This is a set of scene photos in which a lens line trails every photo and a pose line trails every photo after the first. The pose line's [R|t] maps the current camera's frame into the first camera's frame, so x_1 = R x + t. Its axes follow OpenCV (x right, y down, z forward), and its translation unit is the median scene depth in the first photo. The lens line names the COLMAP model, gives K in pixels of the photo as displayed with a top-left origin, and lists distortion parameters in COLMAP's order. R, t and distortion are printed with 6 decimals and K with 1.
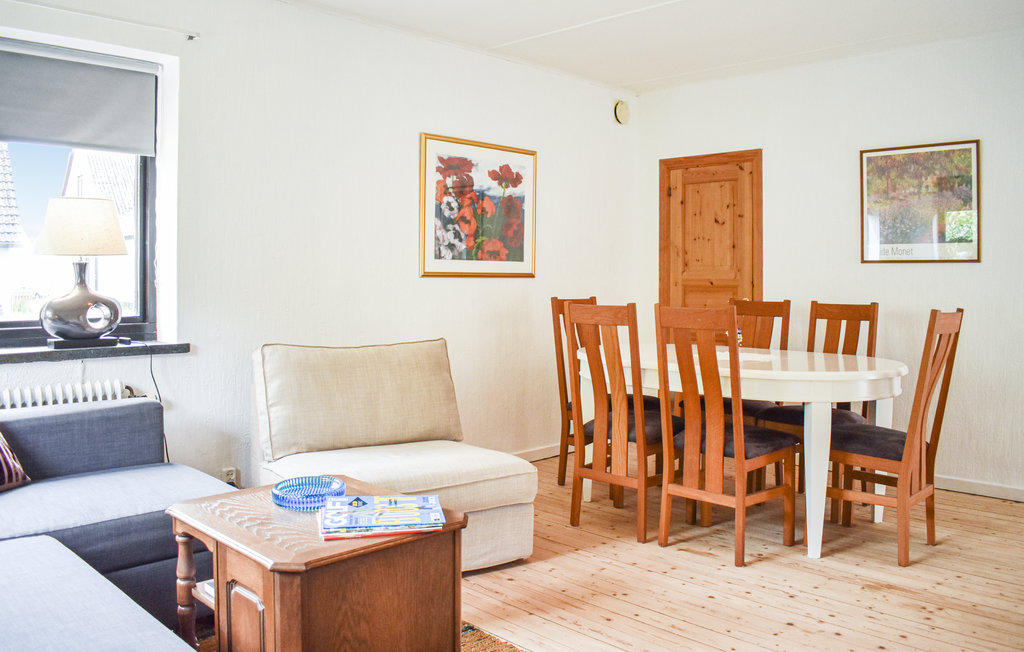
lens RADIAL K [[891.5, 0, 541.8], [0, 891.5, 299.7], [0, 0, 1]] dist [-0.122137, 0.004768]
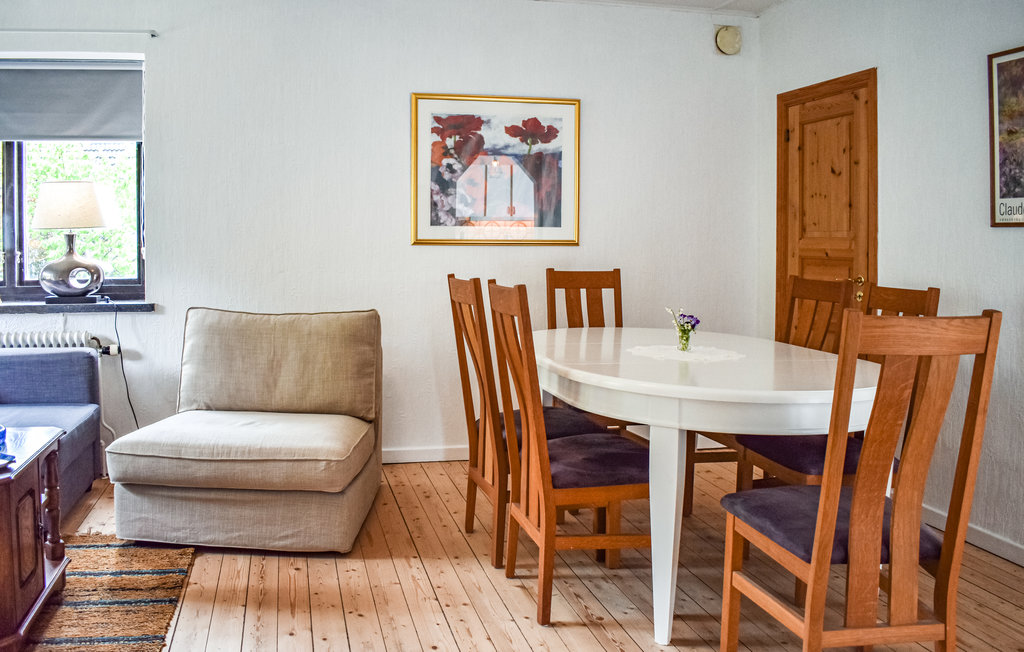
lens RADIAL K [[891.5, 0, 541.8], [0, 891.5, 299.7], [0, 0, 1]] dist [-0.122137, 0.004768]
pose [[0.797349, 0.041972, -0.602058, 0.537229], [-0.016525, 0.998723, 0.047740, -0.014081], [0.603293, -0.028116, 0.797024, 0.312213]]
